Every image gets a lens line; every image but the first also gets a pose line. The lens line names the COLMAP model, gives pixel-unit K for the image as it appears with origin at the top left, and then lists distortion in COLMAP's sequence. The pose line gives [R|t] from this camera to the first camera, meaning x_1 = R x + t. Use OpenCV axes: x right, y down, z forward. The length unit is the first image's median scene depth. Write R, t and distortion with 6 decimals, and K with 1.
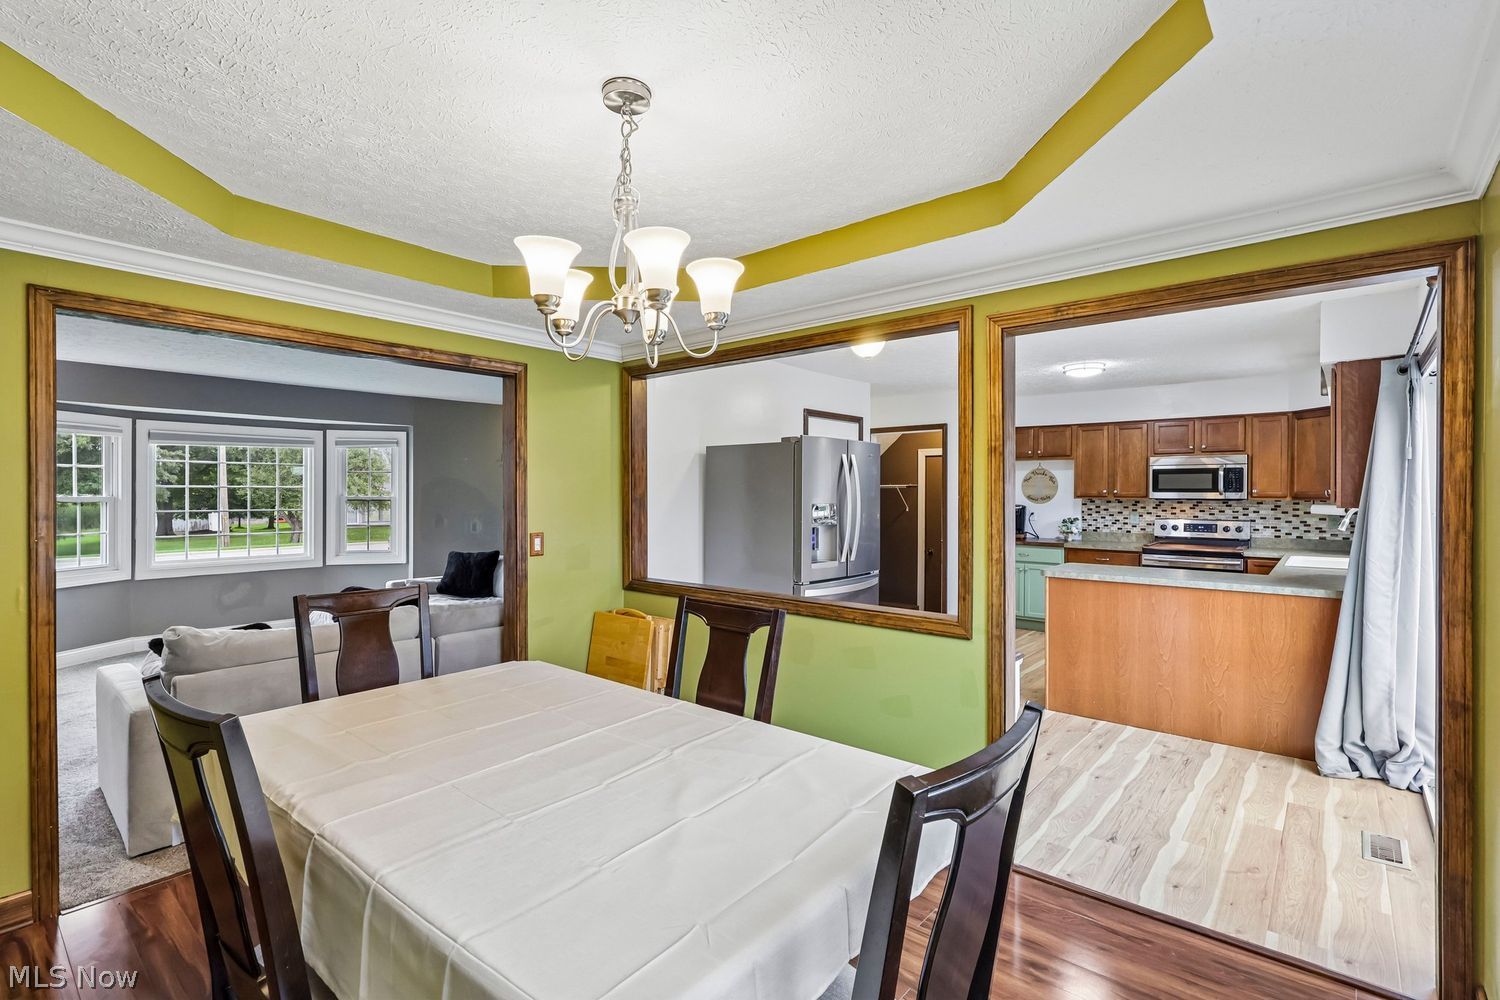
lens RADIAL K [[695.2, 0, 747.5], [0, 695.2, 497.2], [0, 0, 1]] dist [-0.001572, 0.001384]
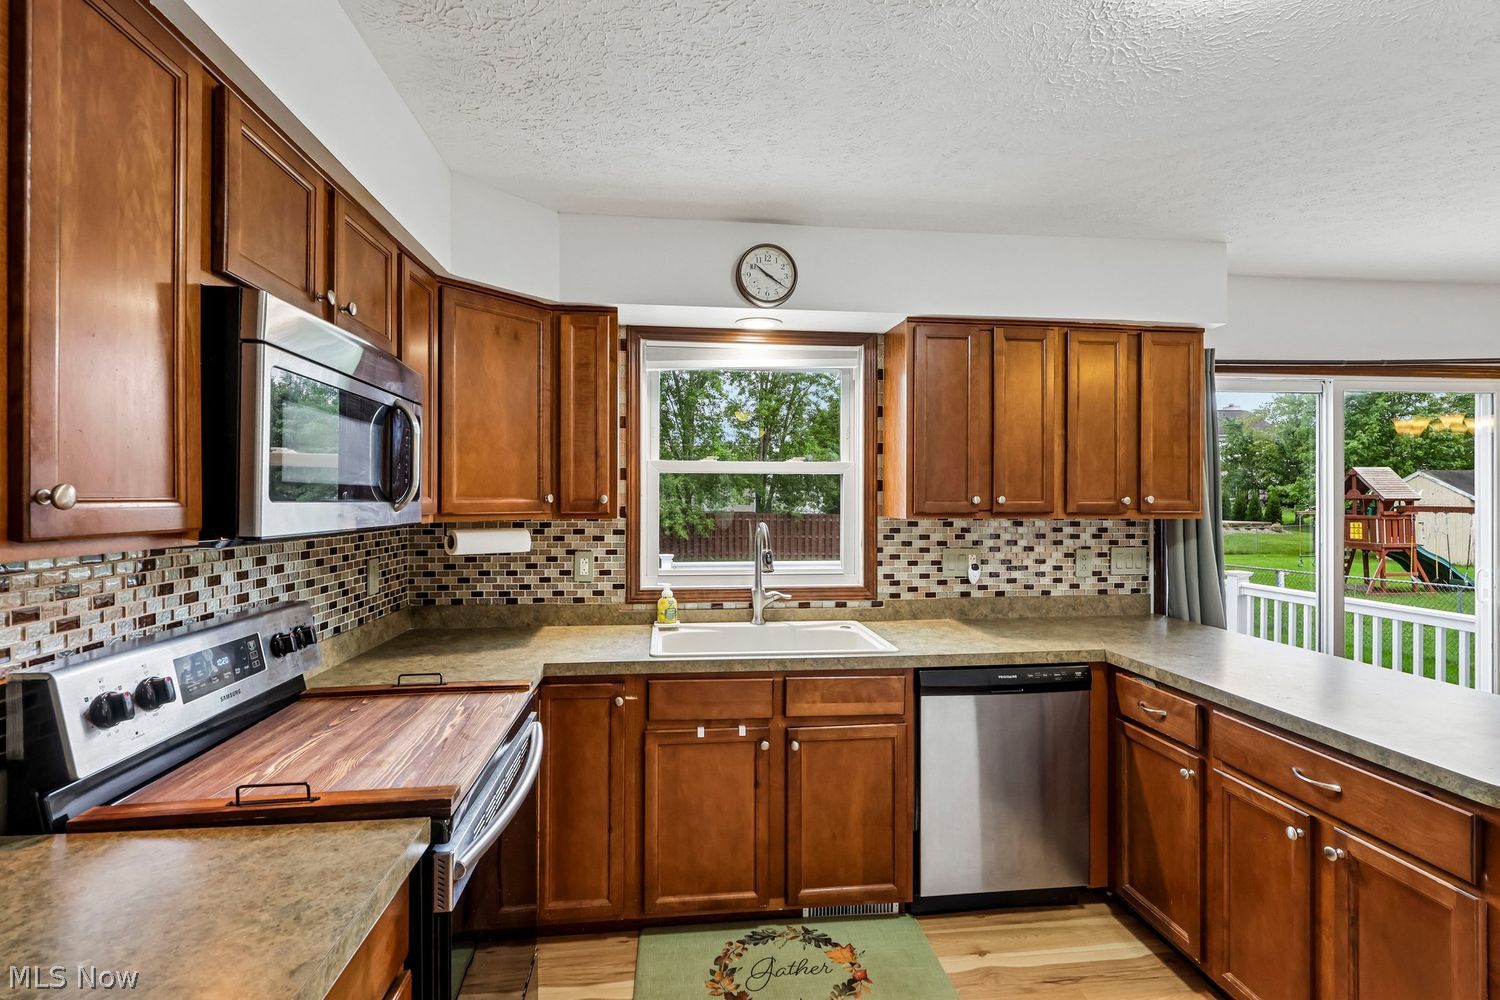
lens RADIAL K [[695.2, 0, 748.7], [0, 695.2, 499.2], [0, 0, 1]] dist [-0.001572, 0.001384]
pose [[-0.732435, 0.002361, 0.680833, 0.386698], [0.006808, 0.999969, 0.003856, -0.007496], [-0.680803, 0.007459, -0.732429, 1.060055]]
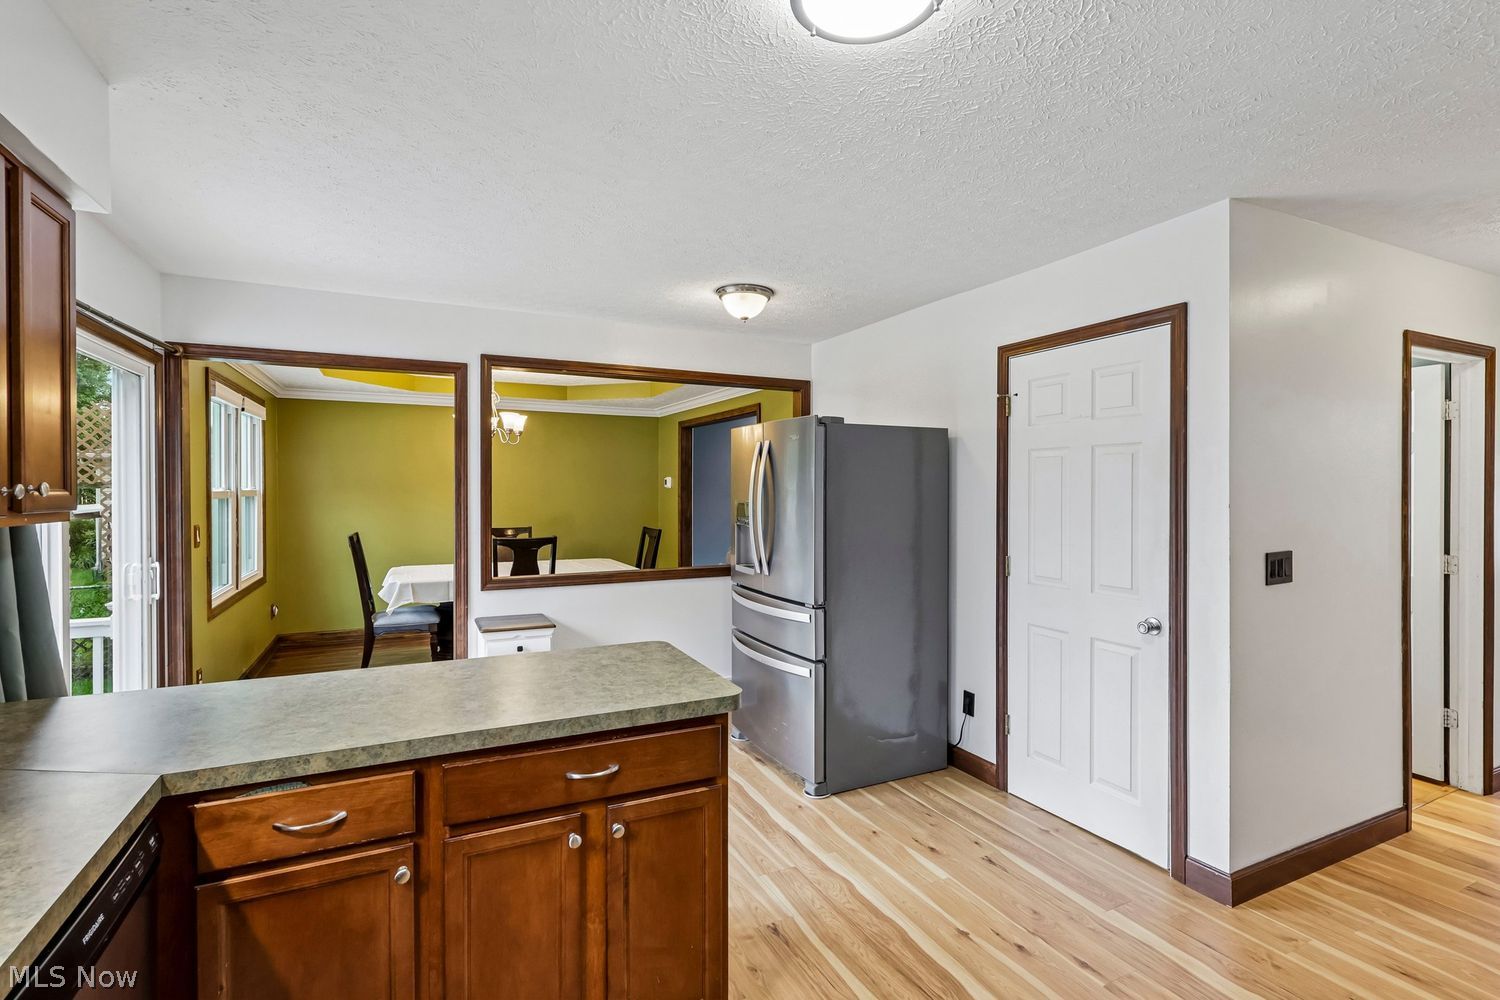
lens RADIAL K [[695.2, 0, 744.8], [0, 695.2, 497.3], [0, 0, 1]] dist [-0.001572, 0.001384]
pose [[-0.398463, 0.010766, -0.917121, 0.609845], [-0.007001, 0.999866, 0.014779, -0.006294], [0.917158, 0.012309, -0.398334, 0.888249]]
